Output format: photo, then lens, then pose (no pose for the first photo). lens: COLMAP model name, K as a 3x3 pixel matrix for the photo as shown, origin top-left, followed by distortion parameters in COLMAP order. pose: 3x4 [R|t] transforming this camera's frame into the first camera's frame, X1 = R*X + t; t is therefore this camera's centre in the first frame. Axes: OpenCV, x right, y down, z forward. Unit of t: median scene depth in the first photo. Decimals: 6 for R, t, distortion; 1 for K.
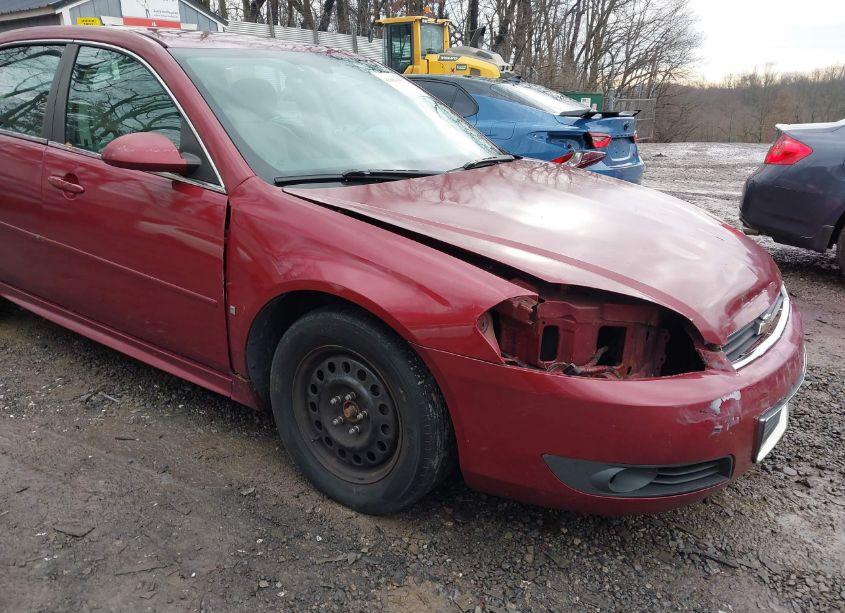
lens RADIAL K [[648.5, 0, 435.9], [0, 648.5, 311.5], [0, 0, 1]] dist [0.000056, 0.001395]
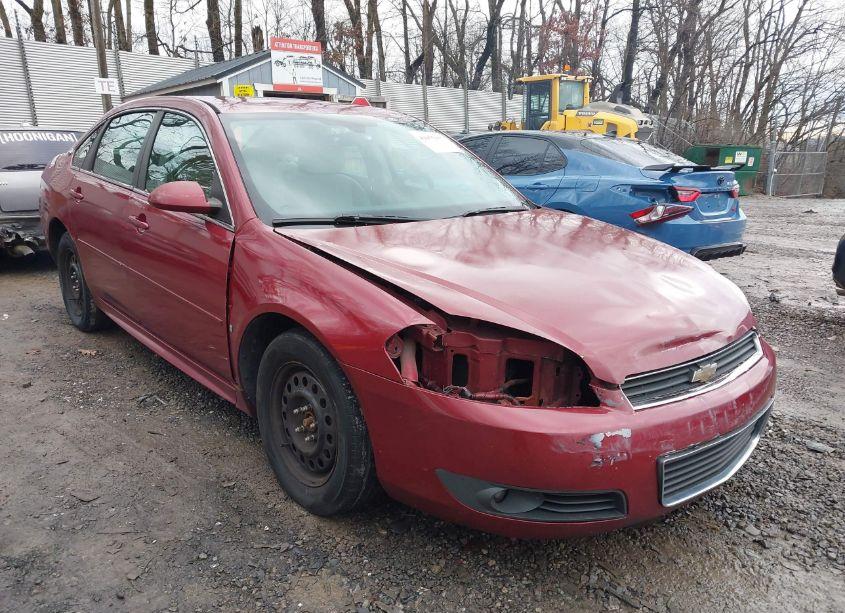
lens RADIAL K [[648.5, 0, 435.9], [0, 648.5, 311.5], [0, 0, 1]] dist [0.000056, 0.001395]
pose [[0.974197, 0.052094, -0.219604, 0.319701], [-0.068789, 0.995237, -0.069073, 0.023733], [0.214959, 0.082397, 0.973141, -0.080331]]
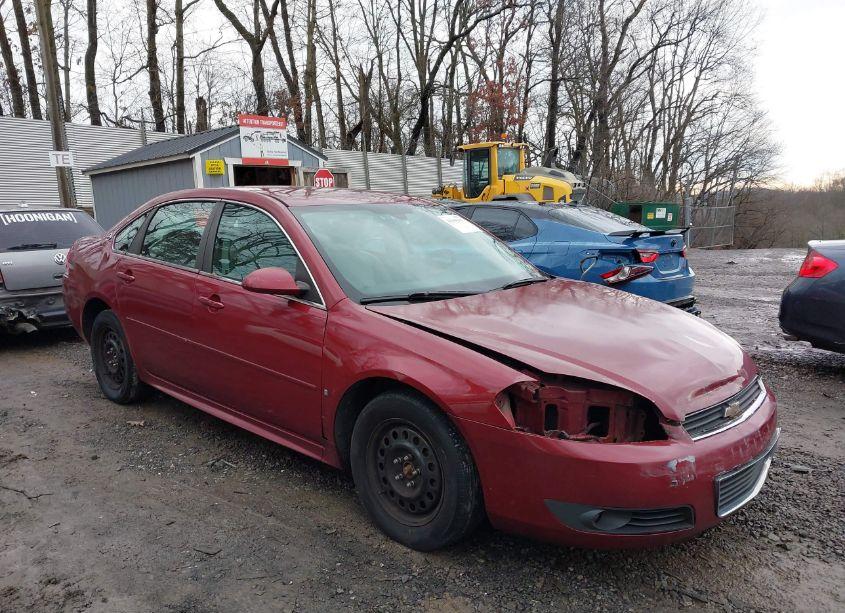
lens RADIAL K [[643.9, 0, 440.5], [0, 643.9, 310.6], [0, 0, 1]] dist [-0.001058, 0.005634]
pose [[0.992969, -0.002375, -0.118350, 0.090160], [-0.016861, 0.986766, -0.161275, 0.042004], [0.117167, 0.162136, 0.979788, -0.339669]]
